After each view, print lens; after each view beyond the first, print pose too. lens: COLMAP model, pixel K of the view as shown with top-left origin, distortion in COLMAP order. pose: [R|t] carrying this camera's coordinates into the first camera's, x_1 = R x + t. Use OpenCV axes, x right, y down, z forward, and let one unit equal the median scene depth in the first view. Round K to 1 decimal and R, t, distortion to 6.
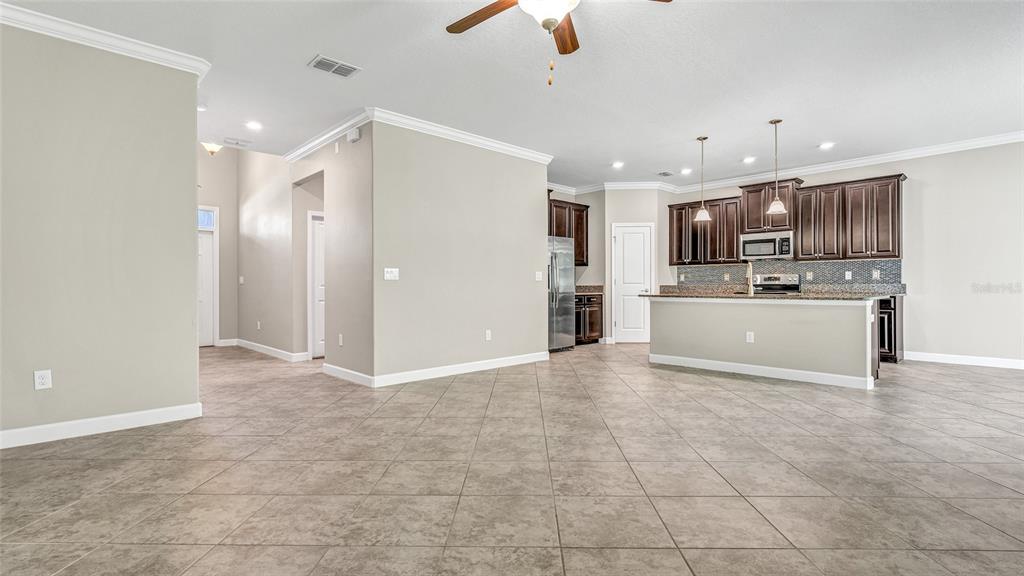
lens RADIAL K [[486.1, 0, 508.2], [0, 486.1, 279.7], [0, 0, 1]] dist [0.004899, 0.003107]
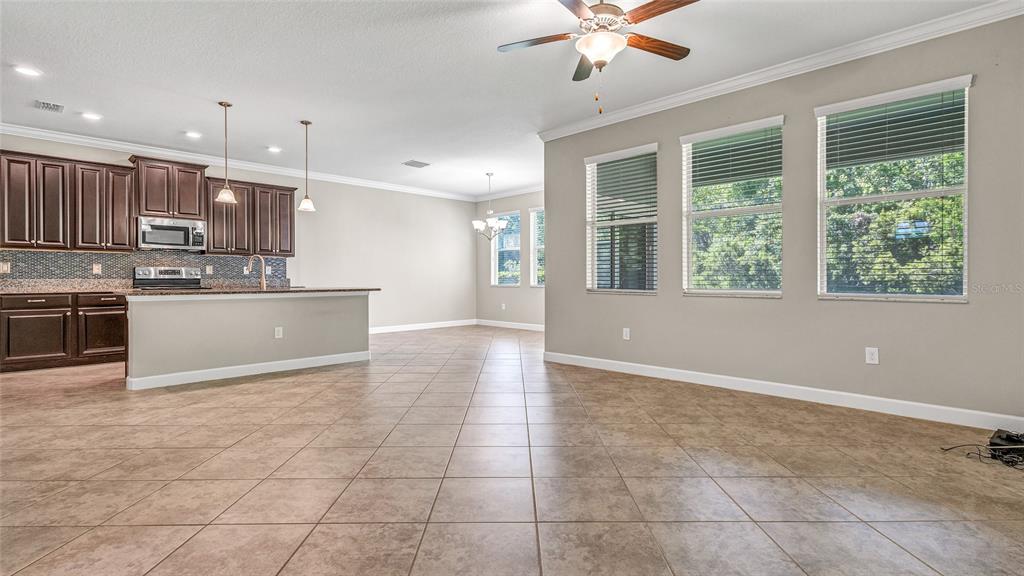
lens RADIAL K [[486.1, 0, 524.2], [0, 486.1, 282.9], [0, 0, 1]] dist [0.004899, 0.003107]
pose [[-0.042345, -0.006021, 0.999085, -0.376582], [-0.009903, 0.999935, 0.005606, 0.006621], [-0.999054, -0.009656, -0.042402, 0.416858]]
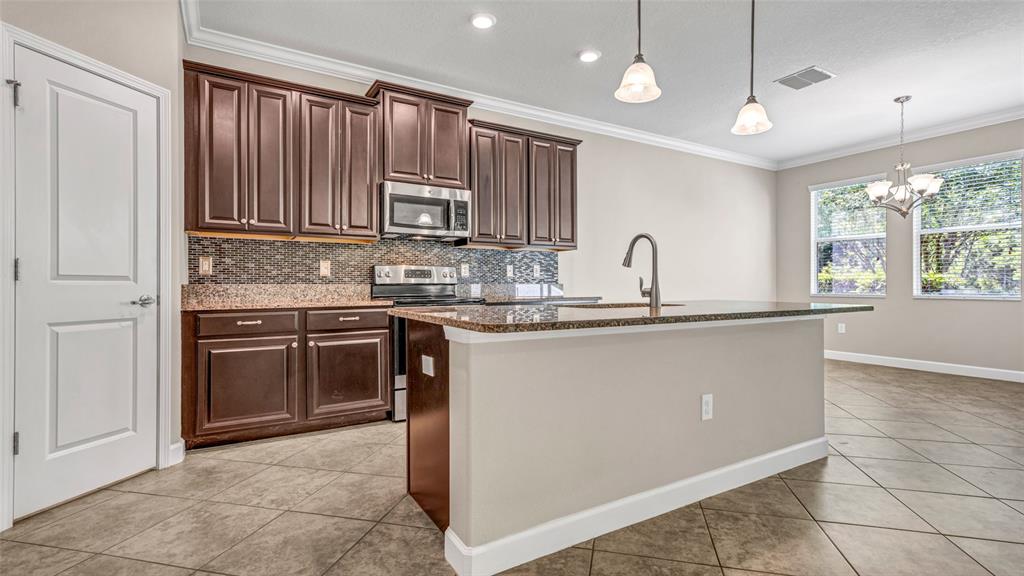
lens RADIAL K [[486.1, 0, 519.3], [0, 486.1, 282.8], [0, 0, 1]] dist [0.004899, 0.003107]
pose [[0.197675, 0.007137, 0.980242, 0.031114], [-0.012312, 0.999913, -0.004797, 0.010251], [-0.980190, -0.011120, 0.197746, 0.813545]]
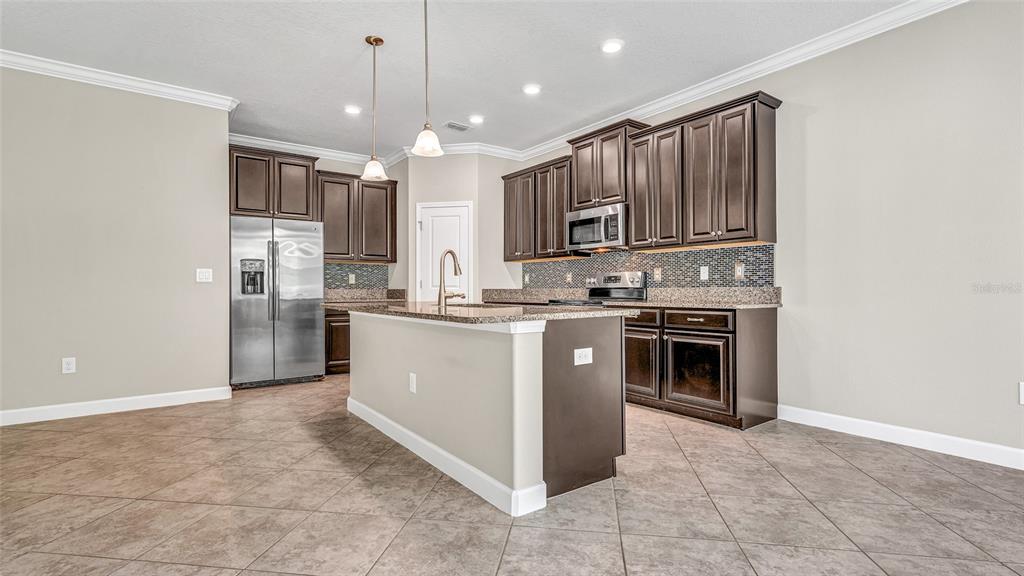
lens RADIAL K [[486.1, 0, 504.0], [0, 486.1, 288.3], [0, 0, 1]] dist [0.004899, 0.003107]
pose [[0.990634, -0.001577, -0.136533, 0.508651], [0.003333, 0.999915, 0.012630, 0.001694], [0.136502, -0.012967, 0.990555, 0.346922]]
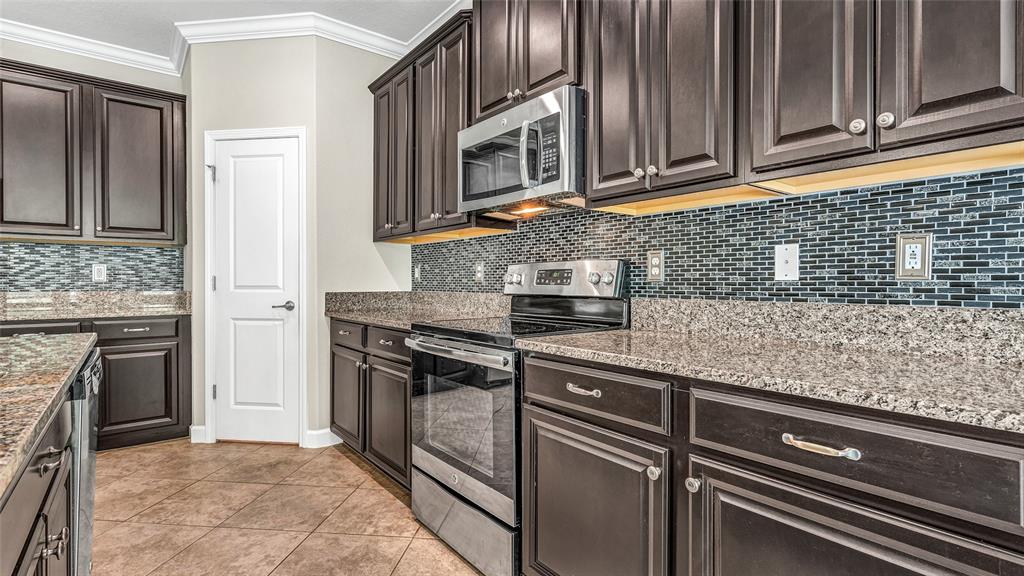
lens RADIAL K [[486.1, 0, 509.6], [0, 486.1, 284.7], [0, 0, 1]] dist [0.004899, 0.003107]
pose [[0.995718, 0.002177, -0.092419, 0.566184], [-0.000239, 0.999780, 0.020980, -0.003212], [0.092444, -0.020868, 0.995499, 0.733286]]
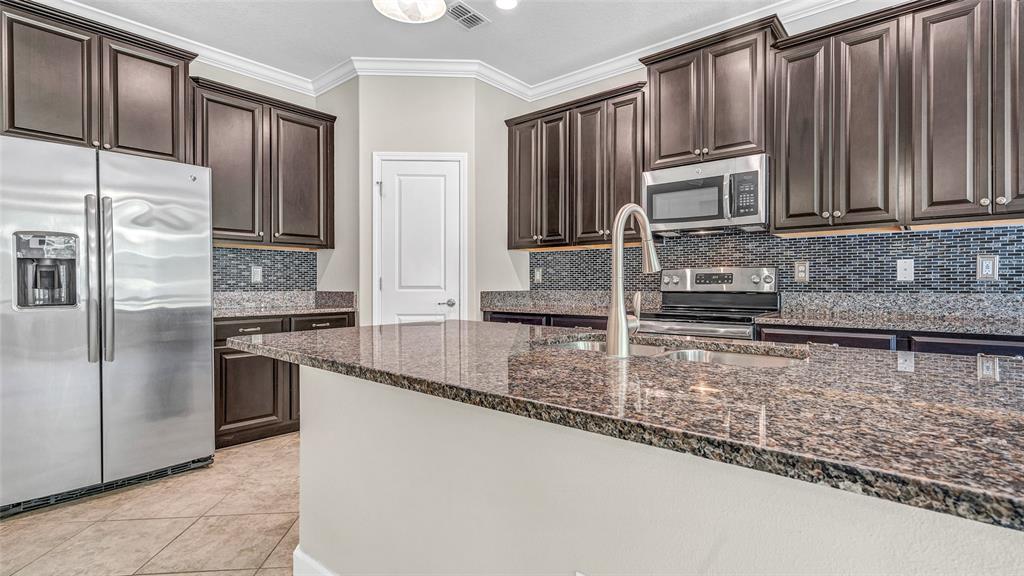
lens RADIAL K [[490.4, 0, 508.2], [0, 490.4, 288.3], [0, 0, 1]] dist [0.005512, 0.003516]
pose [[0.994933, -0.000712, 0.100536, 0.335973], [-0.001770, 0.999696, 0.024594, -0.003338], [-0.100523, -0.024647, 0.994629, 0.619786]]
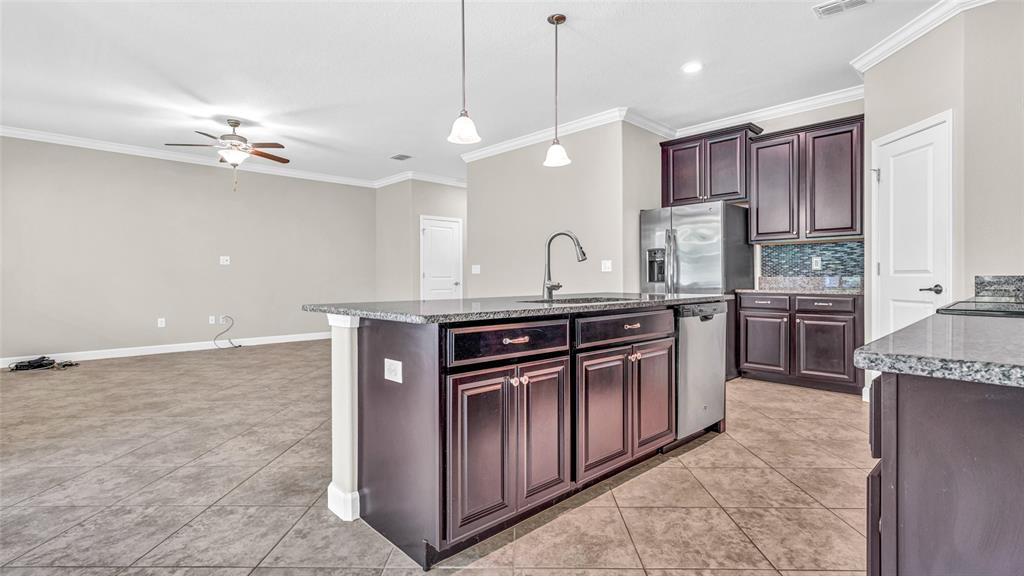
lens RADIAL K [[486.1, 0, 514.4], [0, 486.1, 280.8], [0, 0, 1]] dist [0.004899, 0.003107]
pose [[0.014195, 0.004745, -0.999888, 0.774827], [0.021332, 0.999760, 0.005048, 0.006826], [0.999672, -0.021402, 0.014090, 0.754888]]
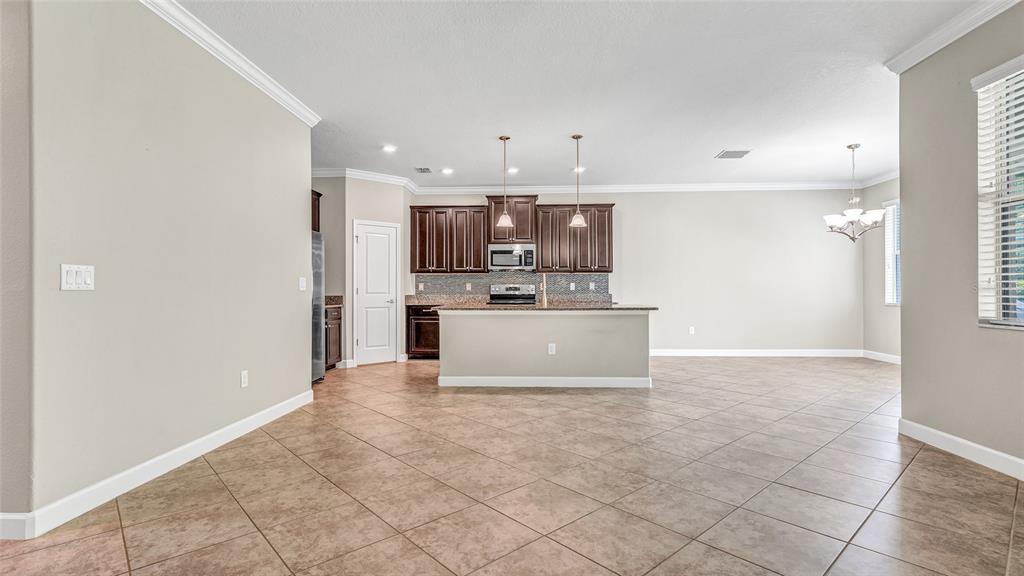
lens RADIAL K [[486.1, 0, 516.0], [0, 486.1, 290.7], [0, 0, 1]] dist [0.004899, 0.003107]
pose [[0.719164, 0.002634, 0.694835, -0.184280], [-0.008633, 0.999949, 0.005145, -0.003509], [-0.694786, -0.009699, 0.719151, 0.256540]]
